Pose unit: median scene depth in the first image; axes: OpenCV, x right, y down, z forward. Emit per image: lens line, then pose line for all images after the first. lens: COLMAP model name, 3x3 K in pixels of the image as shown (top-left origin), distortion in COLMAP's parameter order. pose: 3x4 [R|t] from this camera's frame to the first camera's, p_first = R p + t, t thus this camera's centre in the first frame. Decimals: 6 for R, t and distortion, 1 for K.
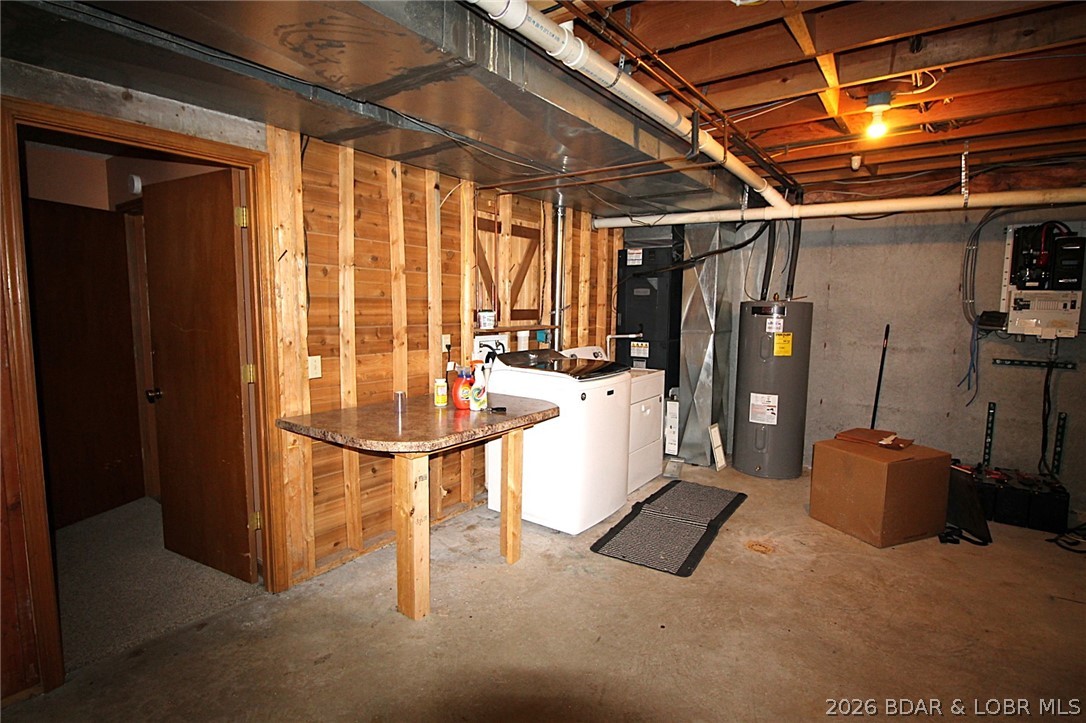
lens RADIAL K [[508.5, 0, 543.0], [0, 508.5, 361.5], [0, 0, 1]] dist [-0.011019, -0.000808]
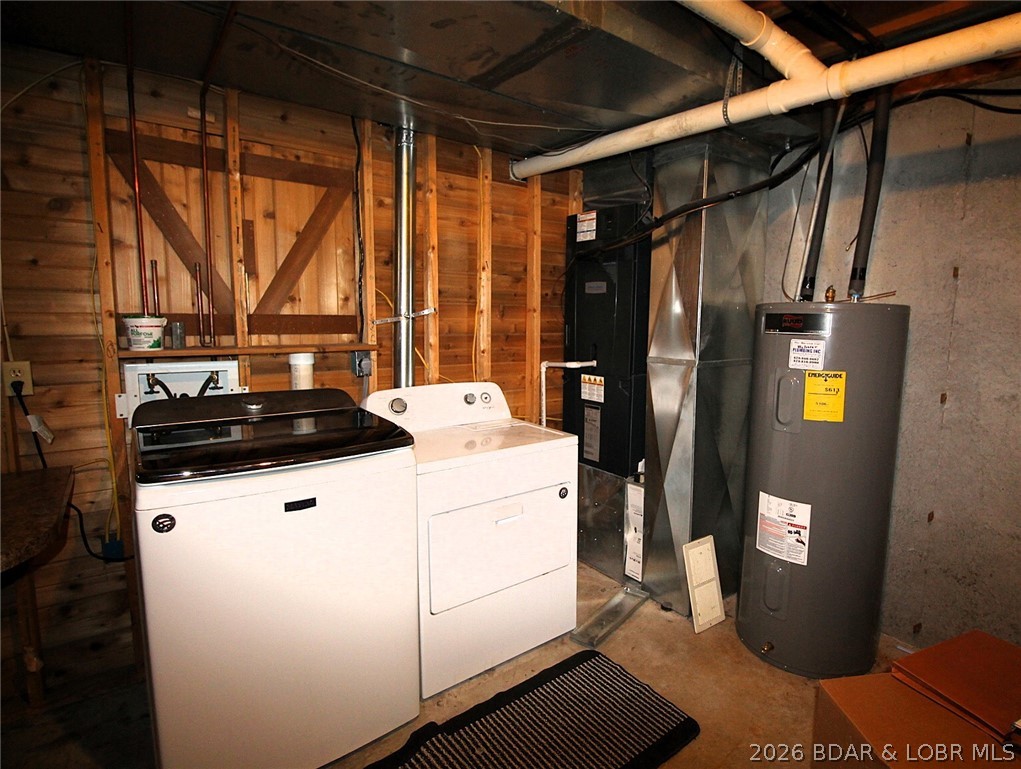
lens RADIAL K [[579.5, 0, 511.9], [0, 579.5, 389.8], [0, 0, 1]] dist [-0.015435, -0.000486]
pose [[0.971806, 0.038514, -0.232617, 0.305400], [-0.034565, 0.999181, 0.021030, -0.039016], [0.233236, -0.012397, 0.972341, 0.409678]]
